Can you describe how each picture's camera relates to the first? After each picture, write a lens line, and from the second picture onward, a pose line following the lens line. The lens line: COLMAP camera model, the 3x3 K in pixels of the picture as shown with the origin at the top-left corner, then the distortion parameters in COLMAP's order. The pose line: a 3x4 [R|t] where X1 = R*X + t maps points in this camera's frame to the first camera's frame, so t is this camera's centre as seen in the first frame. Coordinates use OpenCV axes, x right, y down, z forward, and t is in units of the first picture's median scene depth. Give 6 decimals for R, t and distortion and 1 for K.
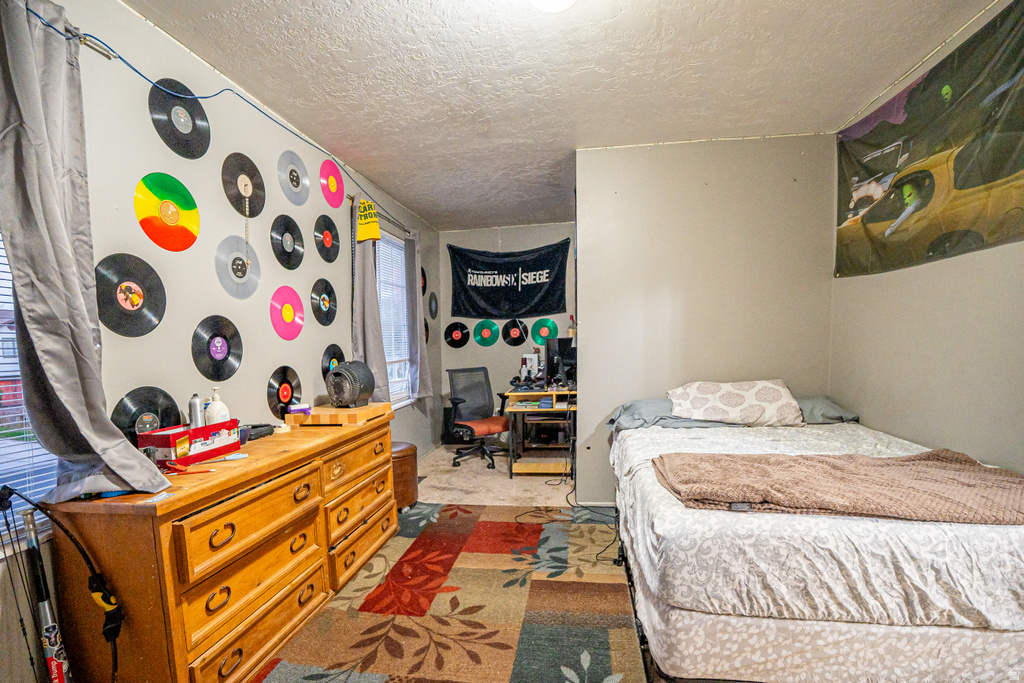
lens RADIAL K [[466.7, 0, 513.5], [0, 466.7, 358.5], [0, 0, 1]] dist [-0.072463, 0.021537]
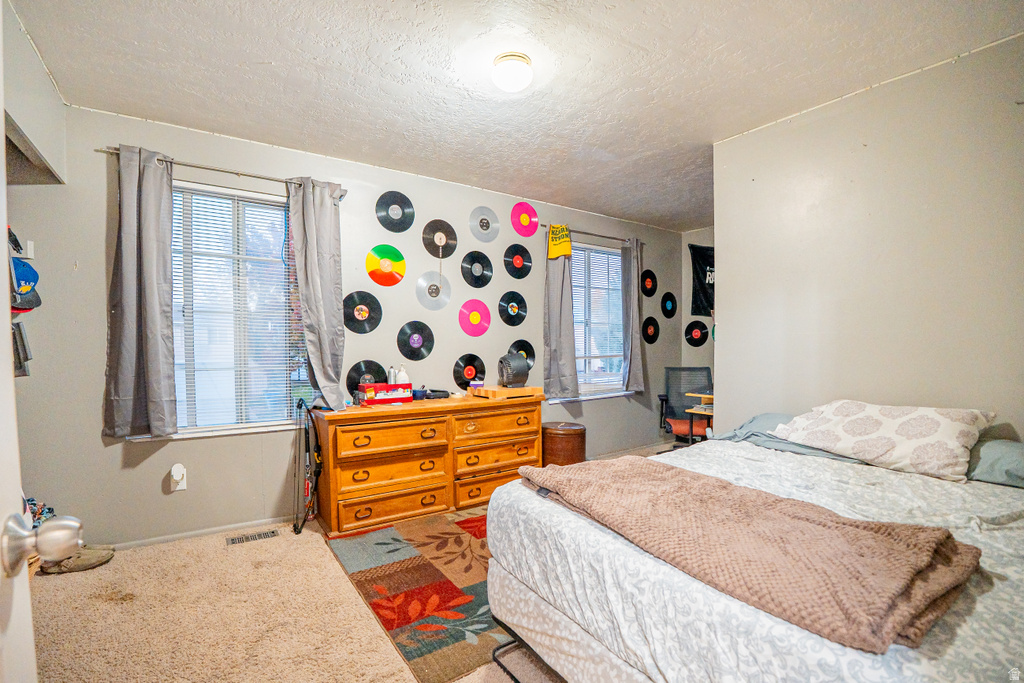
lens RADIAL K [[472.7, 0, 511.1], [0, 472.7, 331.4], [0, 0, 1]] dist [-0.069245, 0.015039]
pose [[0.679964, 0.013295, -0.733125, 0.785259], [-0.045703, 0.998660, -0.024279, -0.028131], [0.731820, 0.050015, 0.679660, 0.072877]]
